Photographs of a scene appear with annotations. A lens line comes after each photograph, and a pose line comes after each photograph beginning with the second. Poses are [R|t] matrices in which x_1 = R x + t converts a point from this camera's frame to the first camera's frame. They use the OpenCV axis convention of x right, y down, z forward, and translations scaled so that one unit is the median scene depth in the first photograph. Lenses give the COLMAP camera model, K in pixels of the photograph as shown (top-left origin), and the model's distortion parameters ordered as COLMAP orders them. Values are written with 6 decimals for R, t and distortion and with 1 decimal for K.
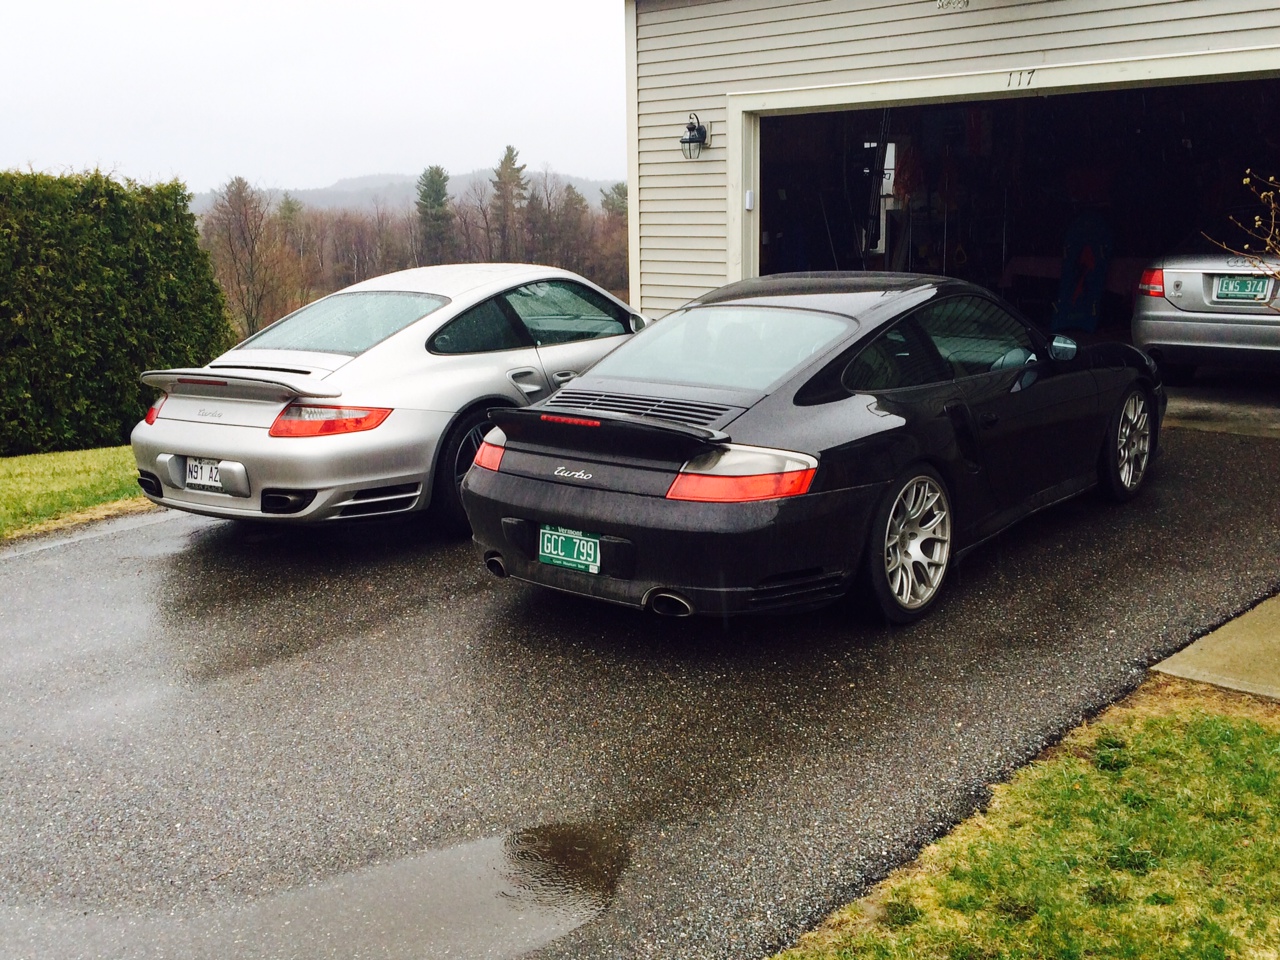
lens RADIAL K [[1377.3, 0, 640.0], [0, 1377.3, 480.0], [0, 0, 1]] dist [0.060626, -0.029219]
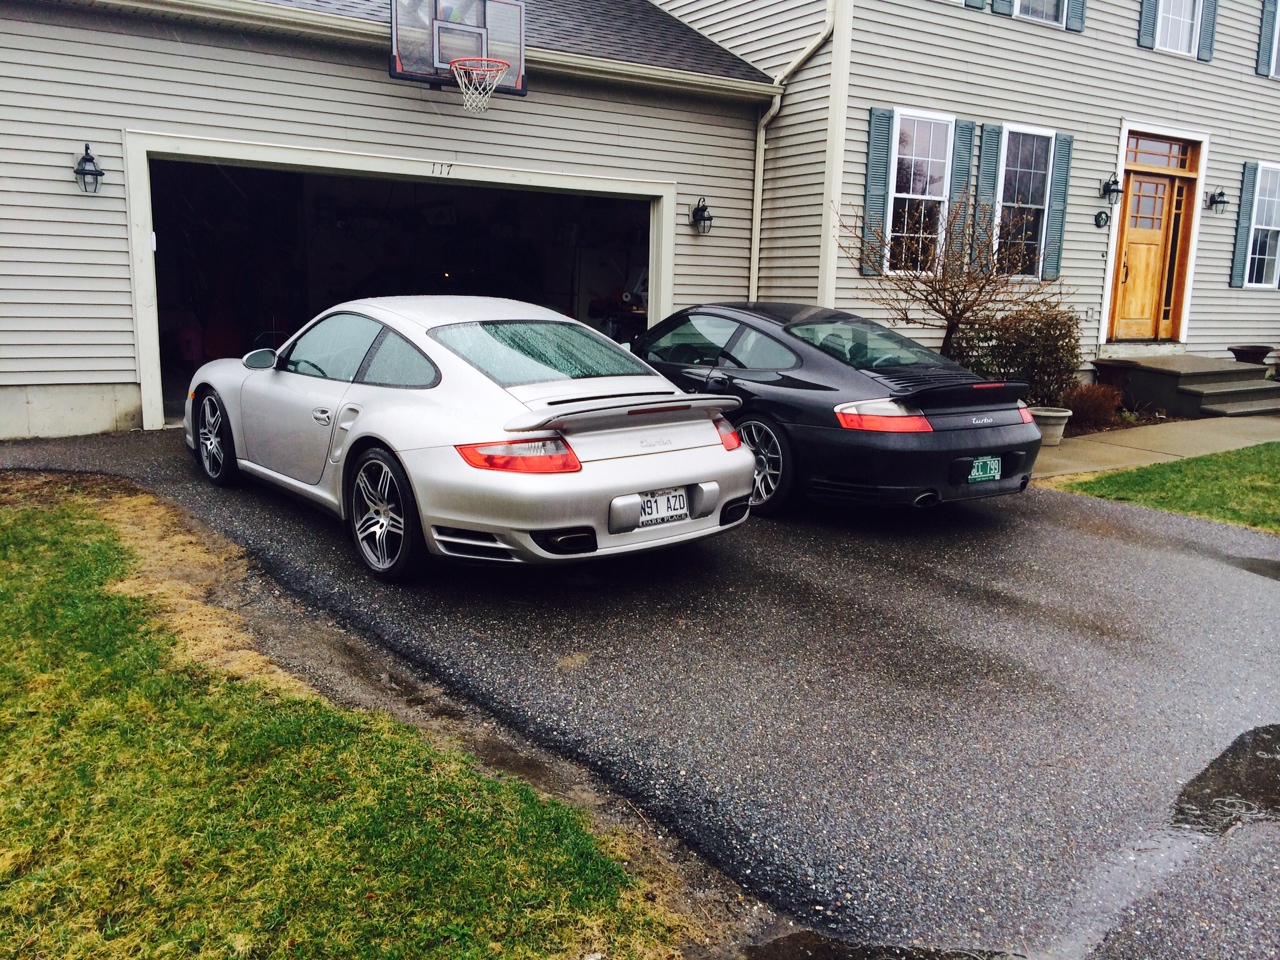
lens RADIAL K [[1073.5, 0, 640.0], [0, 1073.5, 480.0], [0, 0, 1]] dist [0.098053, -0.133947]
pose [[0.232553, -0.144733, 0.961754, -1.058811], [0.165144, 0.980382, 0.107604, -0.107441], [-0.958461, 0.133804, 0.251892, 0.850292]]
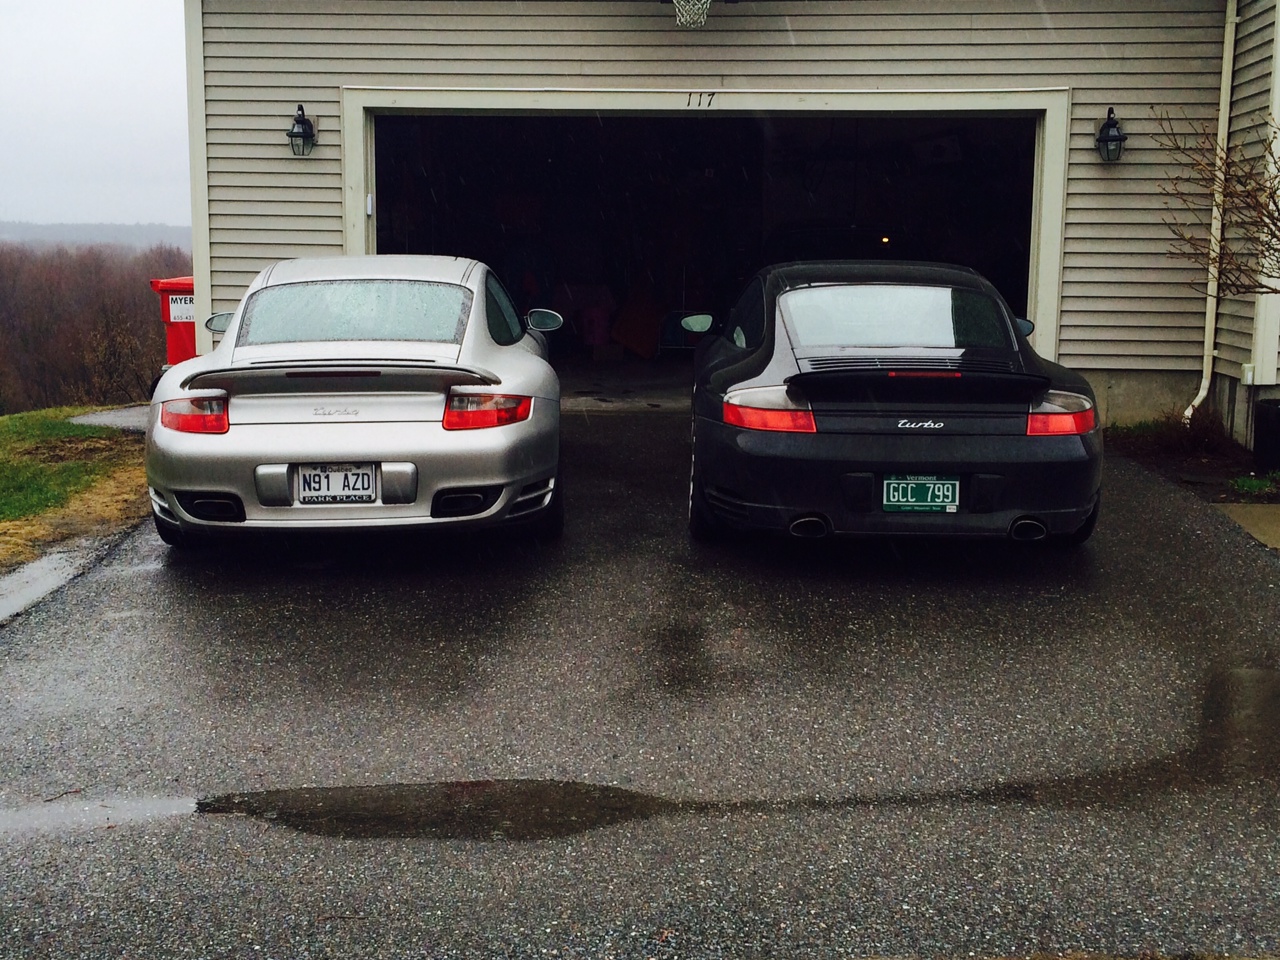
lens RADIAL K [[1674.5, 0, 640.0], [0, 1674.5, 480.0], [0, 0, 1]] dist [0.071229, -0.005095]
pose [[0.774065, -0.061472, 0.630115, -0.841969], [0.101095, 0.994506, -0.027169, 0.041786], [-0.624983, 0.084733, 0.776026, 0.087654]]
